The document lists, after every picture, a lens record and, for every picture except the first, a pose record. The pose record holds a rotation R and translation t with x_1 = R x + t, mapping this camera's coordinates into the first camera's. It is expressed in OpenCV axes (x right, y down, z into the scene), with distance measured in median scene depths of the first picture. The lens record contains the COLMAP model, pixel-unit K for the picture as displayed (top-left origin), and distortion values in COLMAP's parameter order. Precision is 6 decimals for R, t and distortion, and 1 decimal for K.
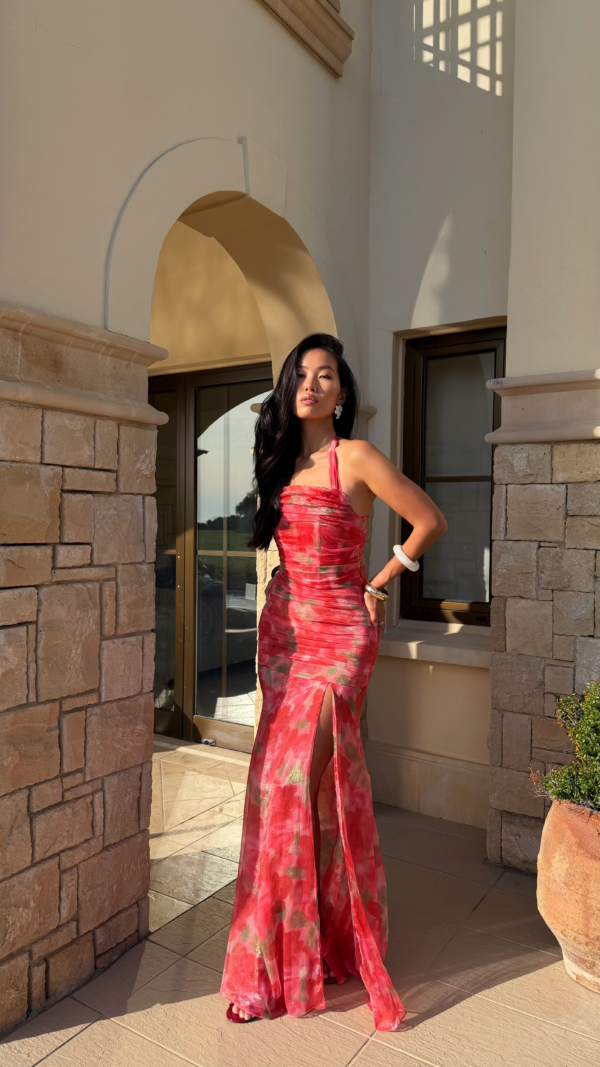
lens RADIAL K [[732.0, 0, 300.0], [0, 732.0, 533.5], [0, 0, 1]] dist [0.192615, -0.421554]
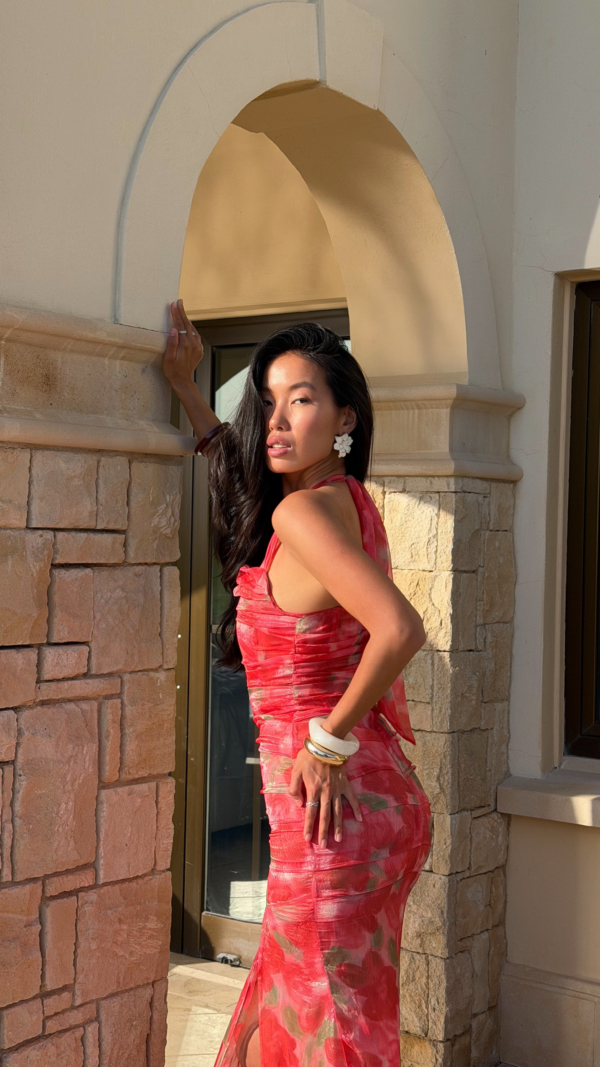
lens RADIAL K [[1471.5, 0, 300.0], [0, 1471.5, 533.5], [0, 0, 1]] dist [0.188072, -0.347527]
pose [[0.998824, 0.011183, -0.047175, -0.031153], [-0.011854, 0.999832, -0.013960, -0.067175], [0.047011, 0.014503, 0.998789, -0.311510]]
